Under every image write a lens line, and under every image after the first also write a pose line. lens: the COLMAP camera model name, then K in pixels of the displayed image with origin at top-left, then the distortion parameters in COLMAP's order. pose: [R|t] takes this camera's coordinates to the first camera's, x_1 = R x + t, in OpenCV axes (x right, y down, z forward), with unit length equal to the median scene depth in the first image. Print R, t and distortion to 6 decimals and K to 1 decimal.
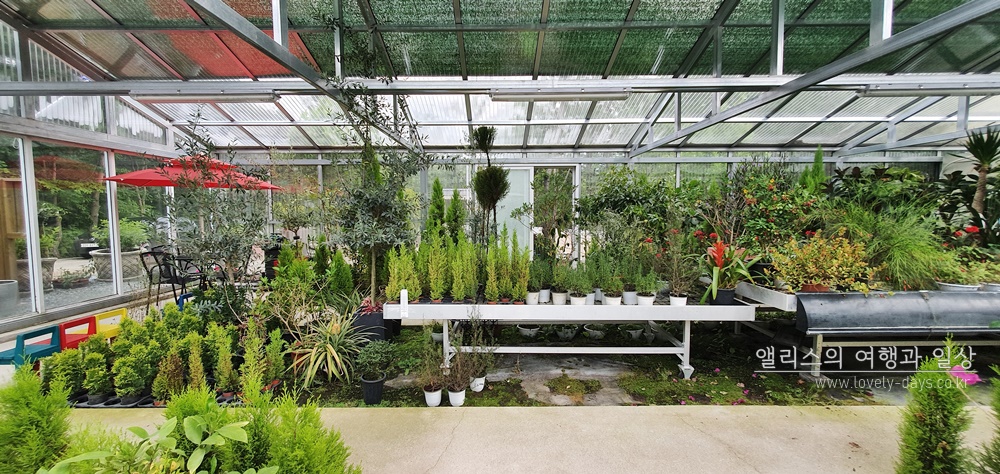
lens RADIAL K [[395.7, 0, 497.4], [0, 395.7, 238.9], [0, 0, 1]] dist [0.001290, 0.000329]
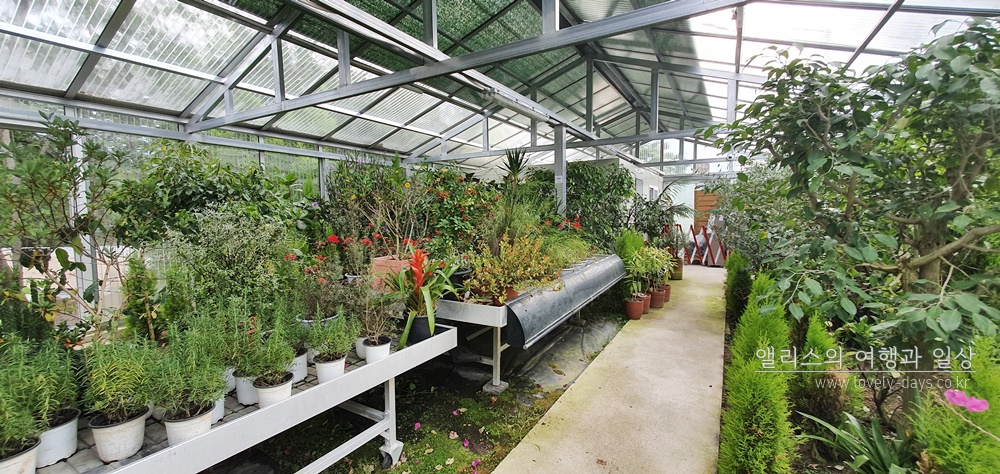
lens RADIAL K [[395.7, 0, 497.4], [0, 395.7, 238.9], [0, 0, 1]] dist [0.001290, 0.000329]
pose [[0.499932, -0.062317, 0.863820, 0.010768], [0.072669, 0.996909, 0.029861, -0.012247], [-0.863010, 0.047845, 0.502915, 0.259093]]
